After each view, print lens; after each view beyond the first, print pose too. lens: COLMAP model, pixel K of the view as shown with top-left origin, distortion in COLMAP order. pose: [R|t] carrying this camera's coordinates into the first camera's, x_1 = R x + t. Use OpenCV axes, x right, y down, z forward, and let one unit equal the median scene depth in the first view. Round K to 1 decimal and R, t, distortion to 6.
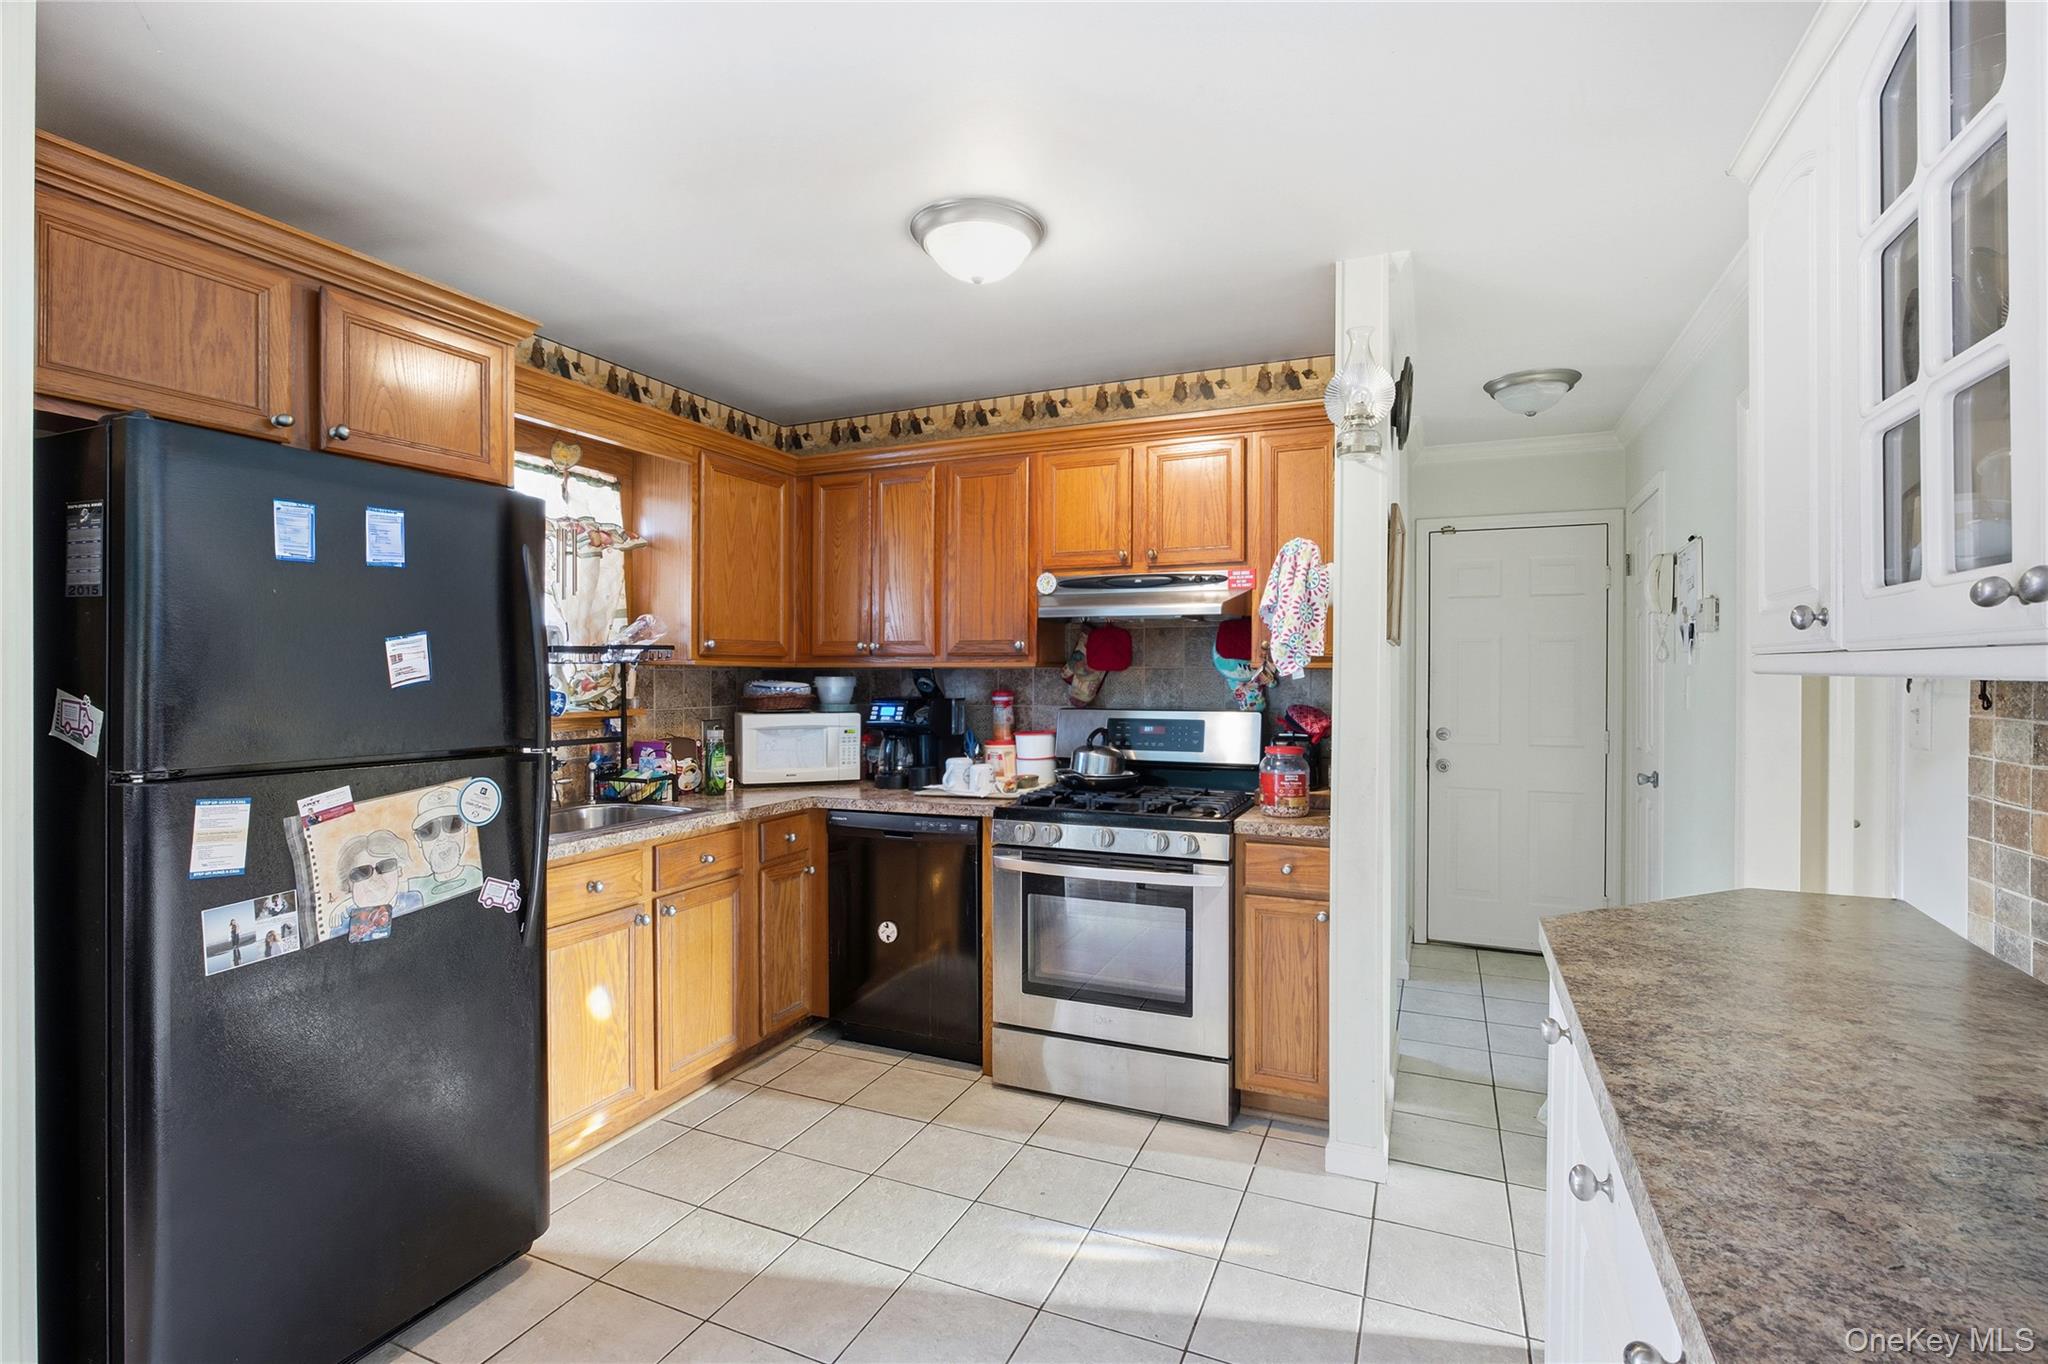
lens RADIAL K [[965.3, 0, 1021.0], [0, 965.3, 672.4], [0, 0, 1]] dist [0.003075, 0.000752]
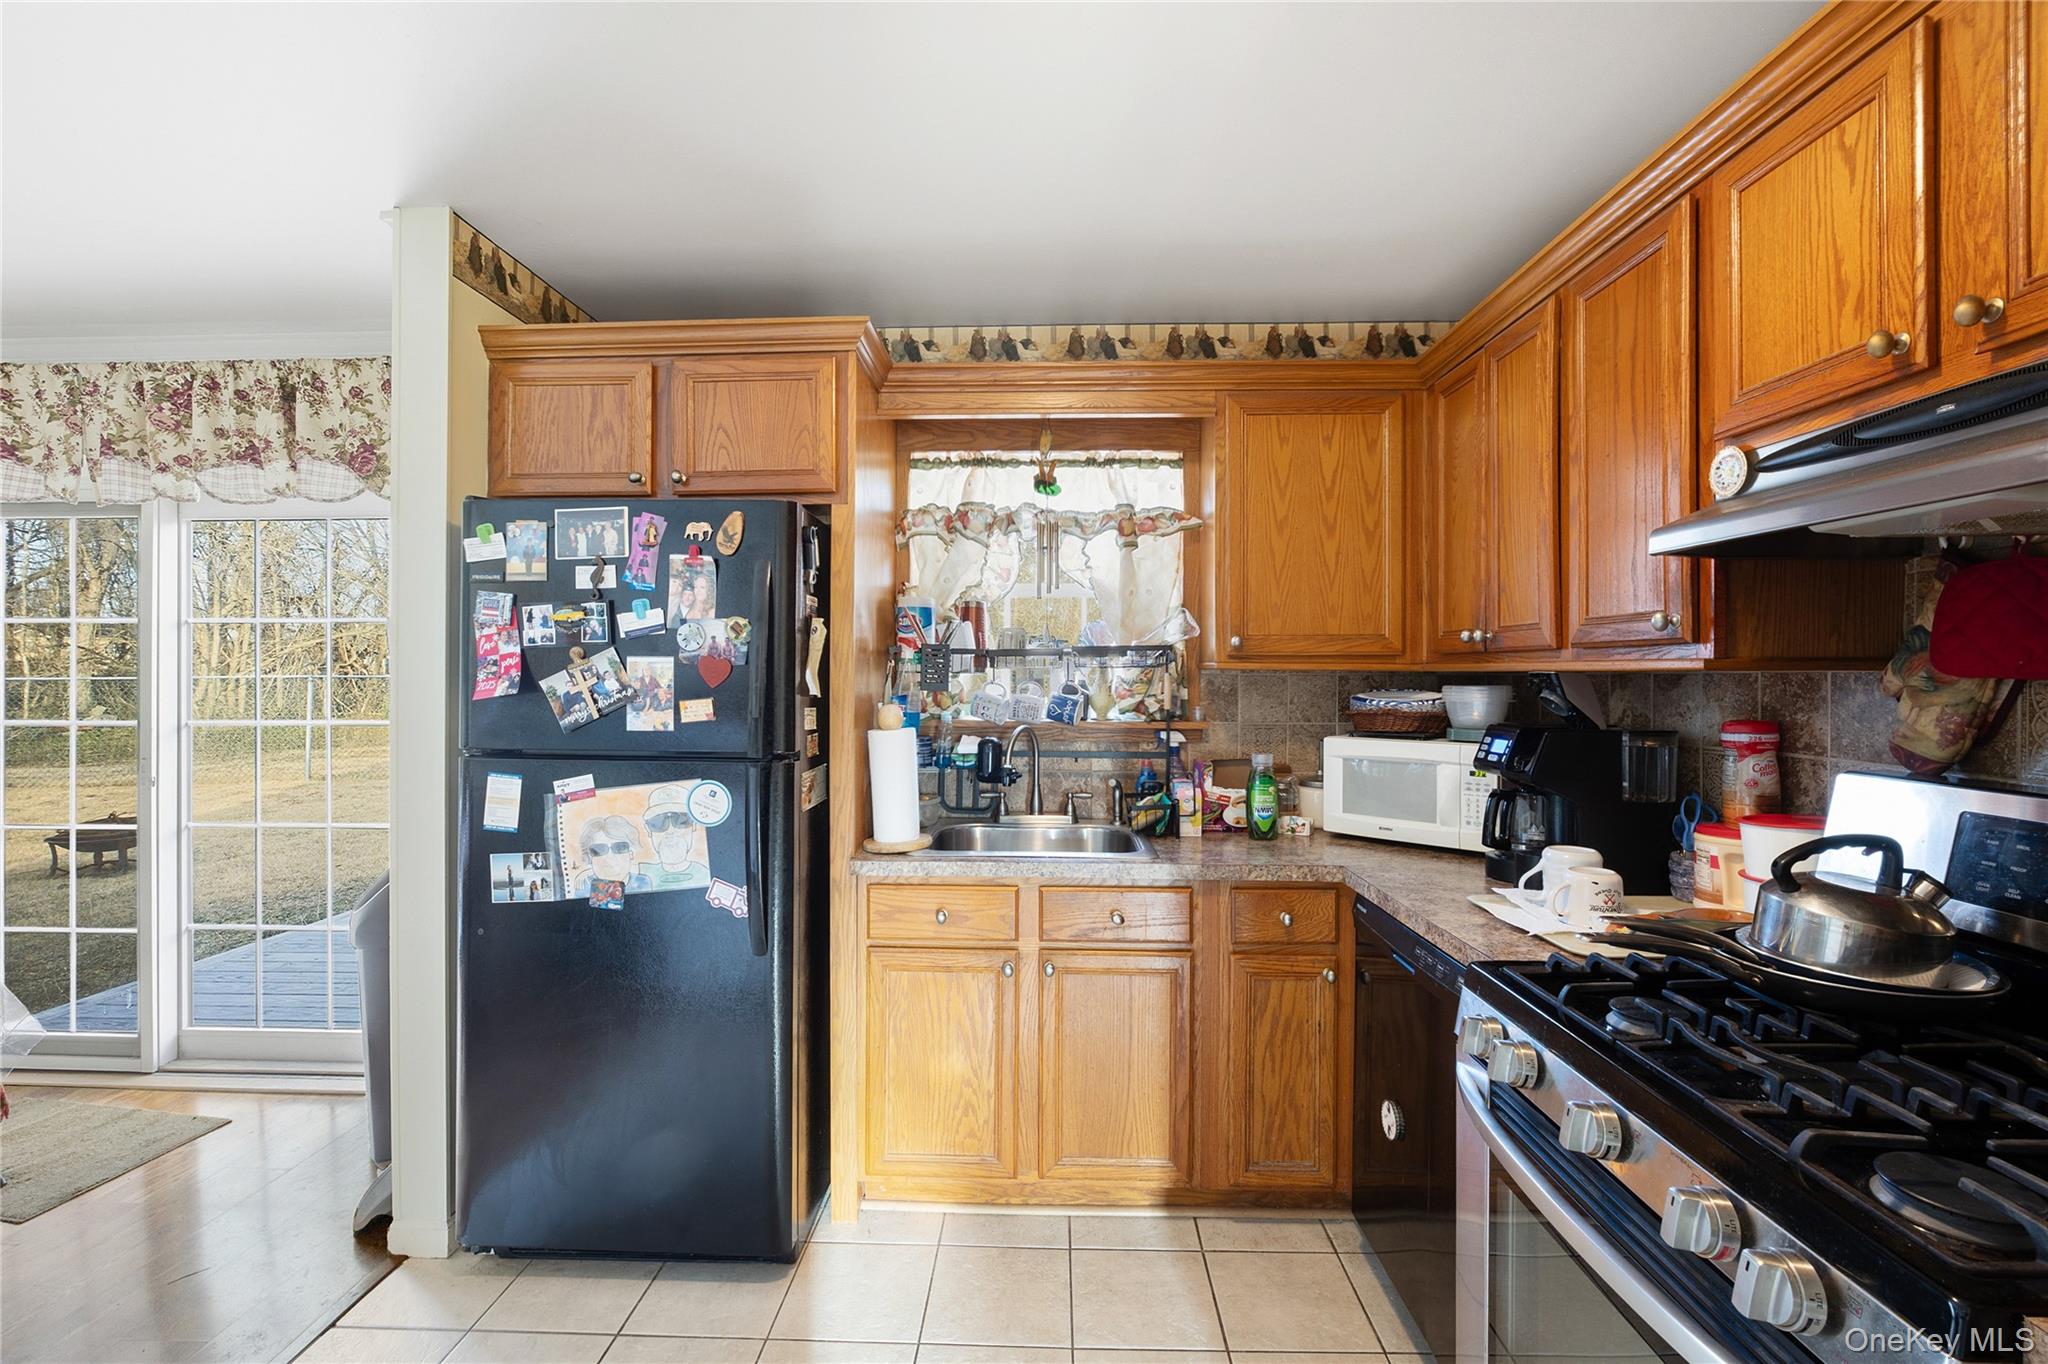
lens RADIAL K [[889.0, 0, 1023.3], [0, 889.0, 676.9], [0, 0, 1]] dist [-0.017872, 0.001316]
pose [[0.366707, 0.003592, -0.930329, 0.300430], [-0.000810, 0.999993, 0.003541, -0.003992], [0.930336, -0.000545, 0.366708, 0.642846]]
